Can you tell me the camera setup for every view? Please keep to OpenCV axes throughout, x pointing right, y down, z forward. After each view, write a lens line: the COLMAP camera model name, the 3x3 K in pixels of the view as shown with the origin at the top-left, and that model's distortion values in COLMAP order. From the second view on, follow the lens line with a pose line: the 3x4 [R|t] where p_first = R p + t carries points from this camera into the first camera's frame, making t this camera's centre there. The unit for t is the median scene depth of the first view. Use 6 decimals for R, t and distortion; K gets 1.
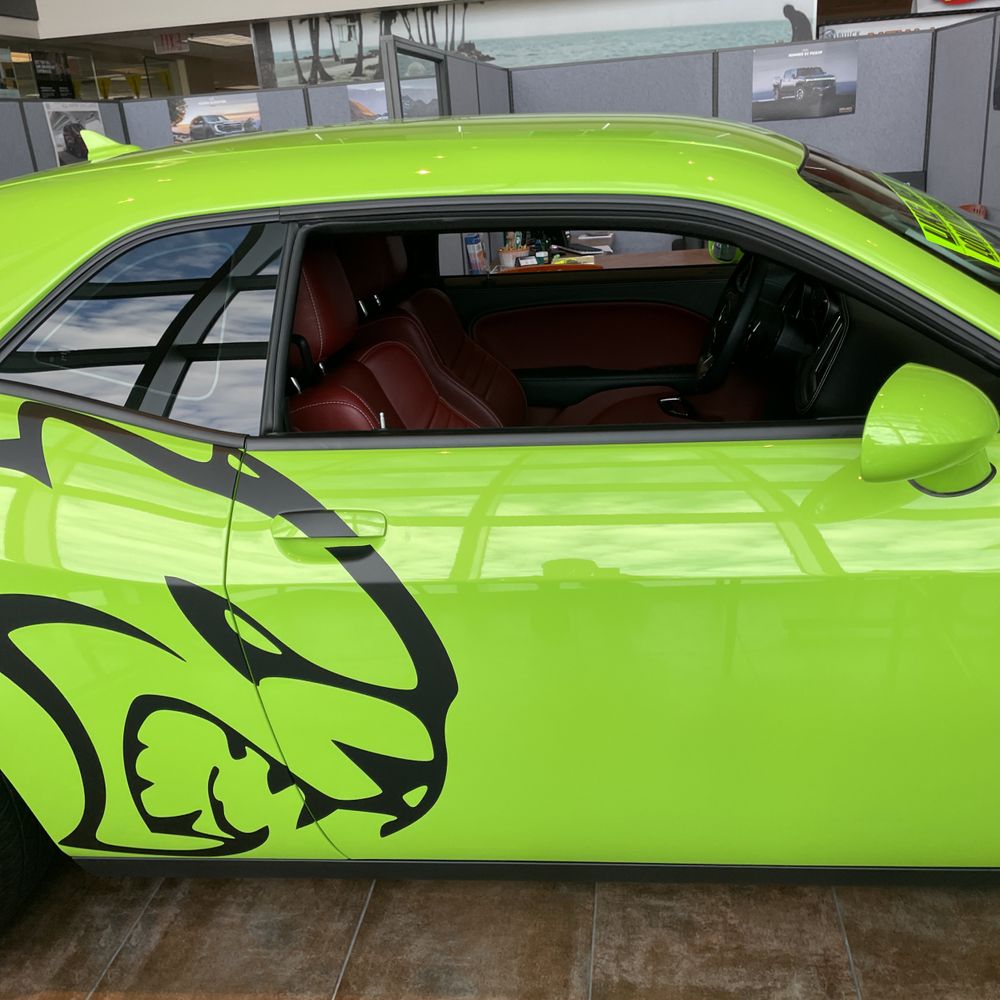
lens RADIAL K [[1015.2, 0, 502.7], [0, 1015.2, 478.2], [0, 0, 1]] dist [0.106383, -0.148961]
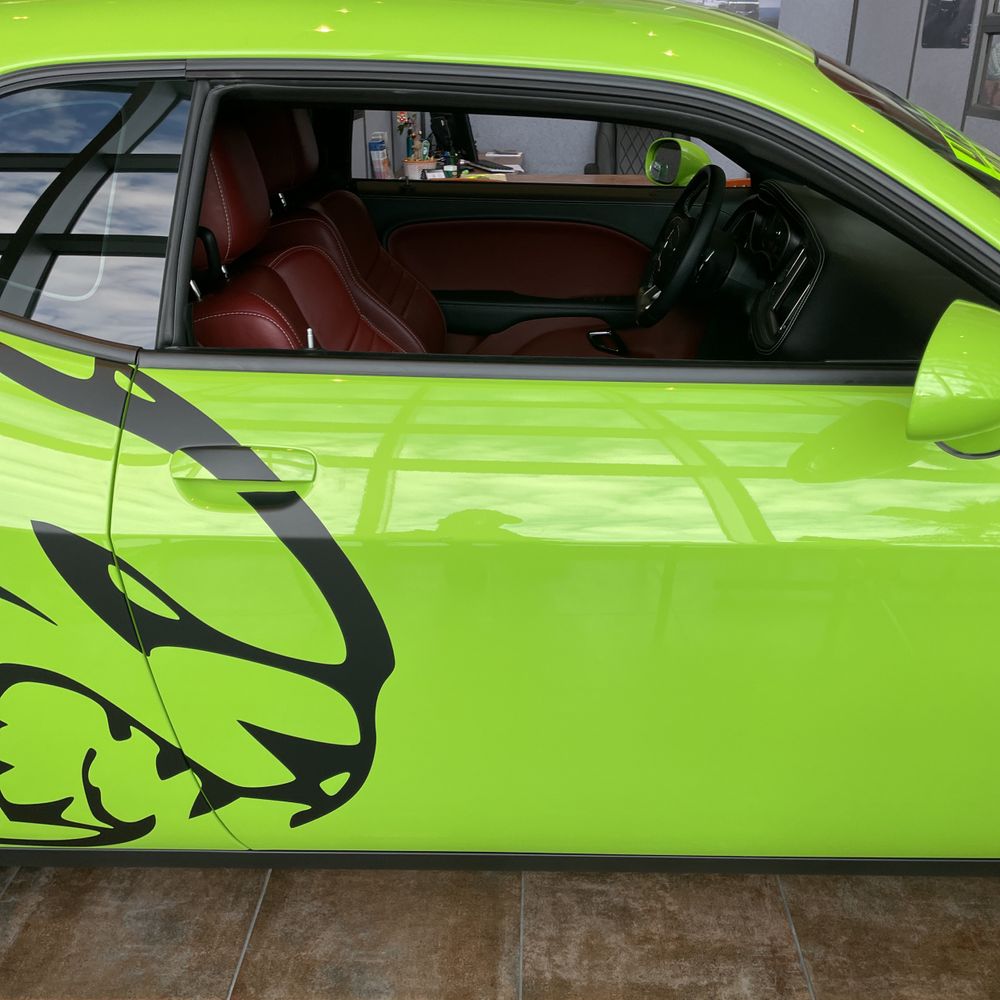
lens RADIAL K [[1004.1, 0, 481.6], [0, 1004.1, 482.7], [0, 0, 1]] dist [0.091260, -0.124808]
pose [[0.993330, 0.034357, 0.110068, -0.060357], [-0.042405, 0.996530, 0.071628, -0.004588], [-0.107225, -0.075817, 0.991340, 0.156943]]
